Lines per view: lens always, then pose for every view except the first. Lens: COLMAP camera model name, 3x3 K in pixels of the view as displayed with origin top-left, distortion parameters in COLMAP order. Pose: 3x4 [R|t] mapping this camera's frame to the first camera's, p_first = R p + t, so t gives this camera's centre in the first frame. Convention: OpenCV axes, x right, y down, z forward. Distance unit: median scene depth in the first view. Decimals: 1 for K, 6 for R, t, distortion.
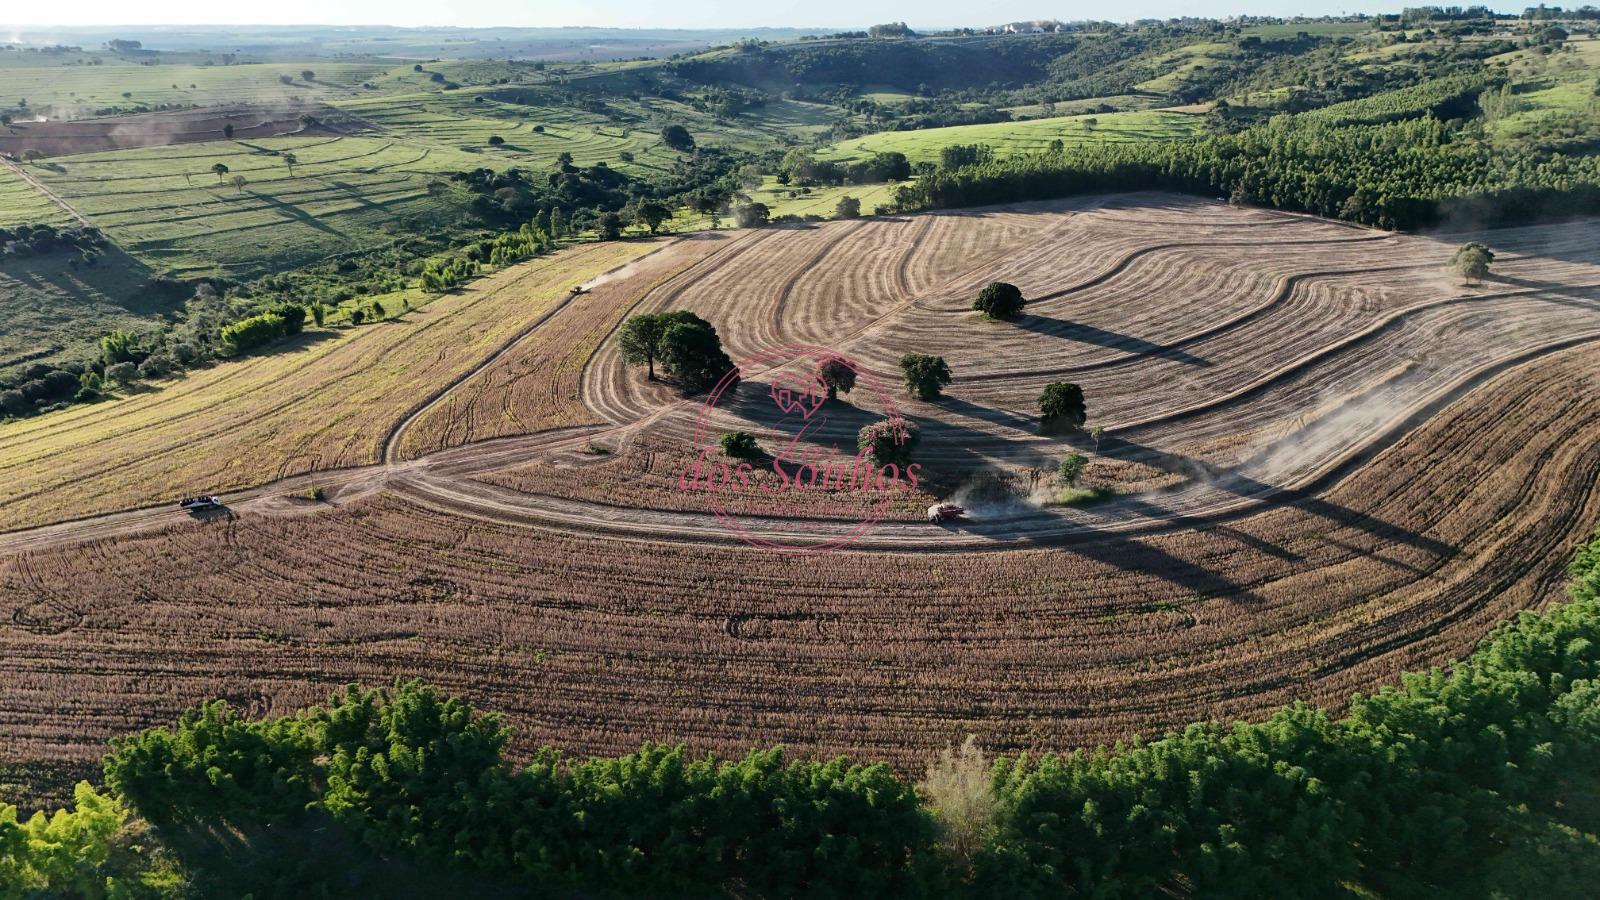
lens RADIAL K [[1156.1, 0, 800.0], [0, 1156.1, 450.0], [0, 0, 1]] dist [0.069565, -0.078802]
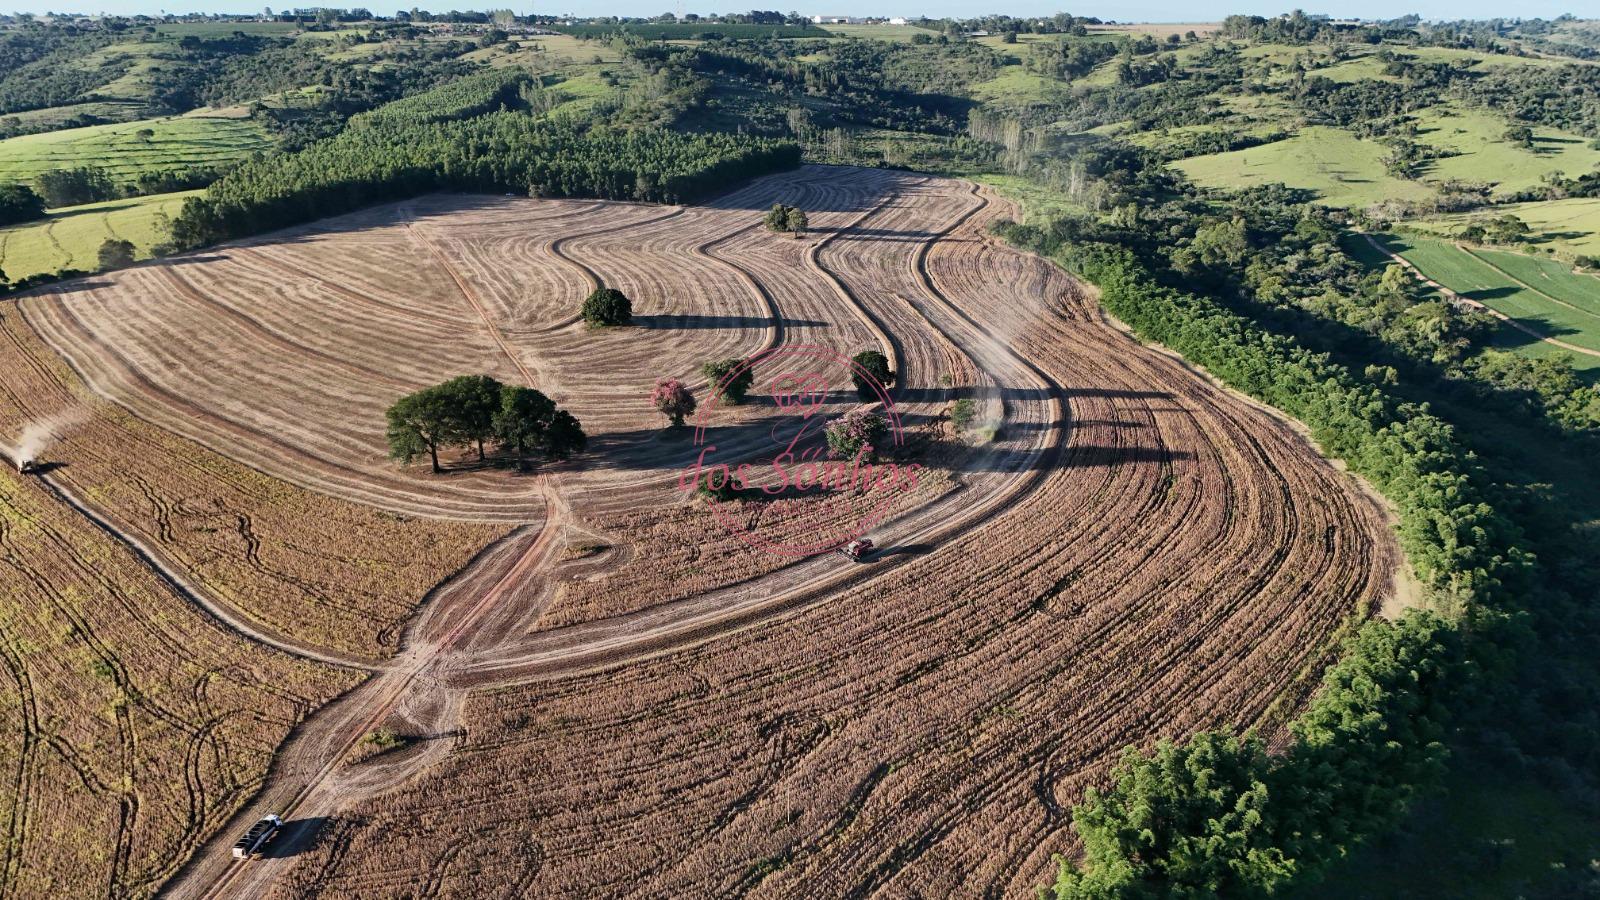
lens RADIAL K [[1220.6, 0, 800.0], [0, 1220.6, 450.0], [0, 0, 1]] dist [0.001528, 0.002916]
pose [[0.568121, -0.262479, 0.779963, -0.674389], [0.272560, 0.954294, 0.122615, -0.118445], [-0.776498, 0.142927, 0.613696, 0.345244]]
